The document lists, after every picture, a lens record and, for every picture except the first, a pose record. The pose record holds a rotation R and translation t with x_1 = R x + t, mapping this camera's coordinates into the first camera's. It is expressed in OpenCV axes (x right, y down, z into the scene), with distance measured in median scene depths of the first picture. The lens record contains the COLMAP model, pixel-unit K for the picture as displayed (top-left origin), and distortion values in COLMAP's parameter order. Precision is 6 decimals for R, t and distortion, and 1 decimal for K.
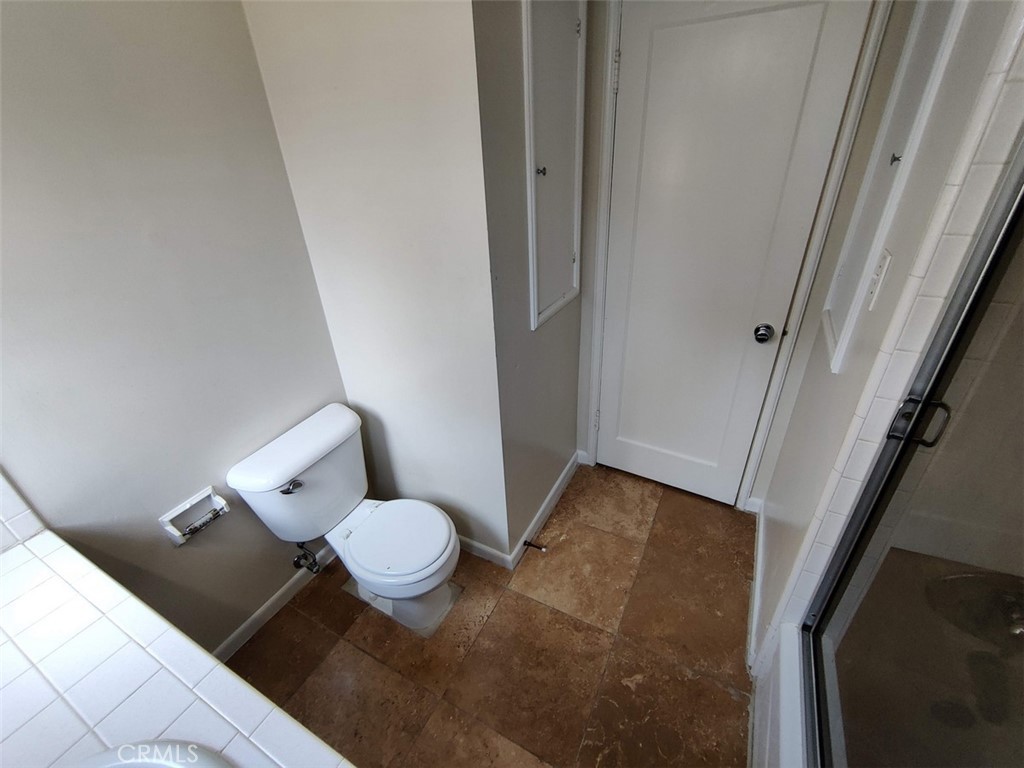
lens RADIAL K [[439.4, 0, 513.2], [0, 439.4, 381.7], [0, 0, 1]] dist [-0.001509, 0.000112]
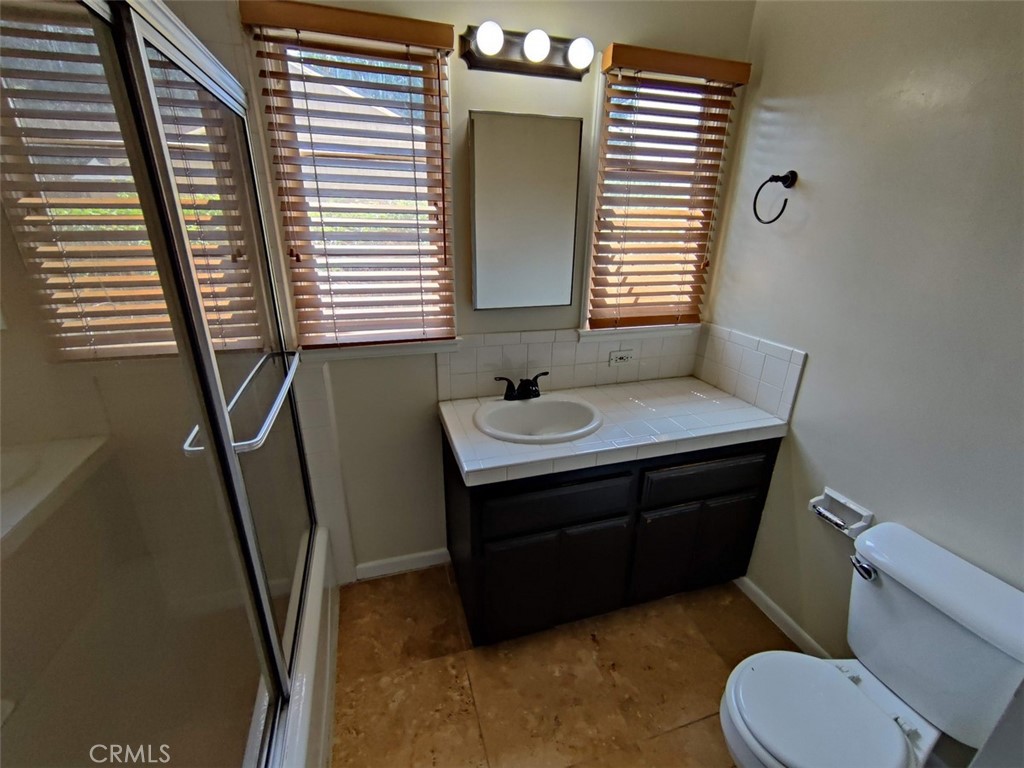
lens RADIAL K [[439.4, 0, 510.2], [0, 439.4, 382.9], [0, 0, 1]] dist [-0.001509, 0.000112]
pose [[-0.704495, 0.279600, -0.652312, 0.447428], [-0.333725, 0.680660, 0.652173, -0.341185], [0.626351, 0.677145, -0.386212, 0.712947]]
